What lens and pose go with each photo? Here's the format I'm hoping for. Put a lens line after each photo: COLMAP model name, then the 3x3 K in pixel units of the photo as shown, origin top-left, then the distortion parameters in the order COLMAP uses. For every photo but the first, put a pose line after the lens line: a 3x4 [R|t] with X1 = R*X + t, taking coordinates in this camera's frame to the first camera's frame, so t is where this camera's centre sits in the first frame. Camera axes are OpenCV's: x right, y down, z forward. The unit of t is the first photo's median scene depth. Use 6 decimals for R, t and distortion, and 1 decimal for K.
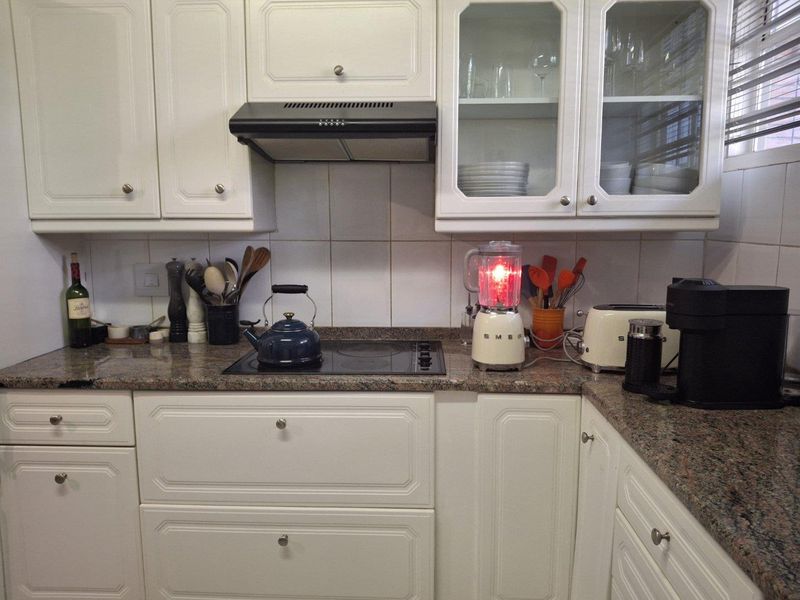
lens RADIAL K [[586.6, 0, 409.2], [0, 586.6, 302.7], [0, 0, 1]] dist [0.104494, -0.196857]
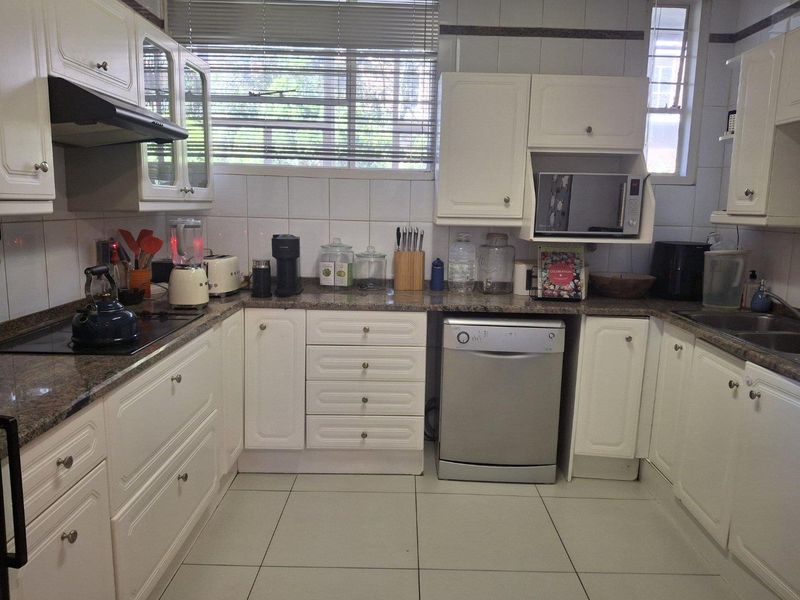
lens RADIAL K [[588.9, 0, 419.7], [0, 588.9, 290.6], [0, 0, 1]] dist [0.076181, -0.151090]
pose [[-0.055589, -0.145034, 0.987864, -1.300152], [0.111764, 0.982272, 0.150502, -0.084420], [-0.992179, 0.118773, -0.038394, 0.520621]]
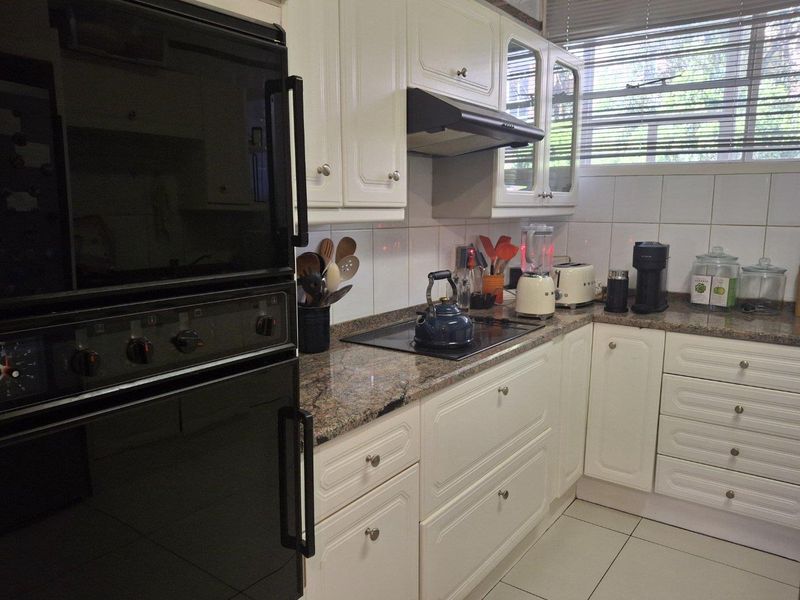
lens RADIAL K [[586.6, 0, 409.2], [0, 586.6, 302.7], [0, 0, 1]] dist [0.104494, -0.196857]
pose [[0.560804, -0.132656, 0.817252, -1.144414], [0.111450, 0.990192, 0.084250, -0.071823], [-0.820413, 0.043835, 0.570089, 0.475402]]
